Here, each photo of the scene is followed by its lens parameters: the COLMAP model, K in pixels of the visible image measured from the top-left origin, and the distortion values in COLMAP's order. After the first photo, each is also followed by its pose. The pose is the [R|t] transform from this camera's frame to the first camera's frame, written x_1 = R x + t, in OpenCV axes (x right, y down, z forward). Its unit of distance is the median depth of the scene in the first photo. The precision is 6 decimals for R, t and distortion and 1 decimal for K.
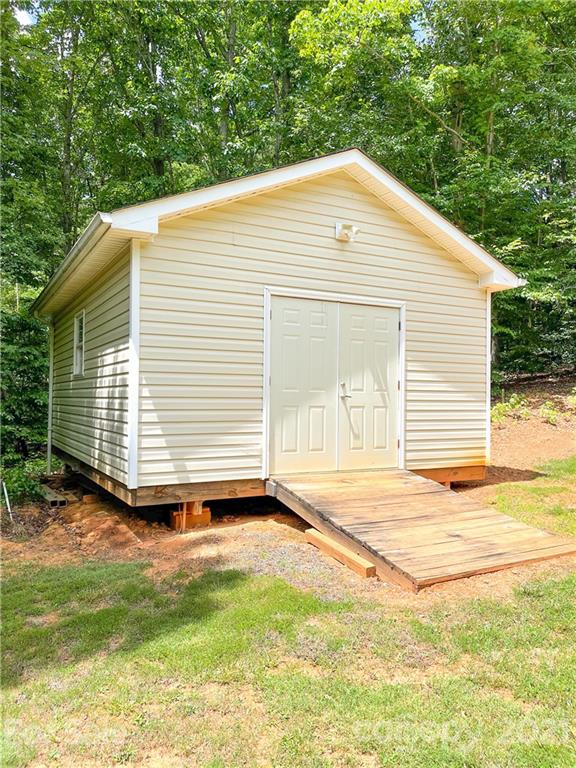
lens RADIAL K [[581.0, 0, 288.0], [0, 581.0, 384.0], [0, 0, 1]] dist [0.088099, -0.134882]
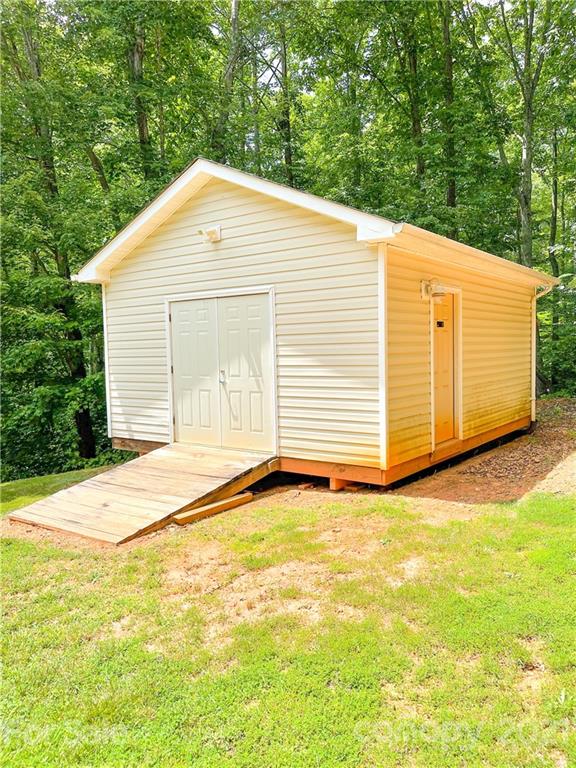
lens RADIAL K [[581.0, 0, 288.0], [0, 581.0, 384.0], [0, 0, 1]] dist [0.088099, -0.134882]
pose [[0.414645, 0.034519, -0.909328, 1.143218], [0.046655, 0.997160, 0.059127, -0.034250], [0.908787, -0.066941, 0.411857, 0.636658]]
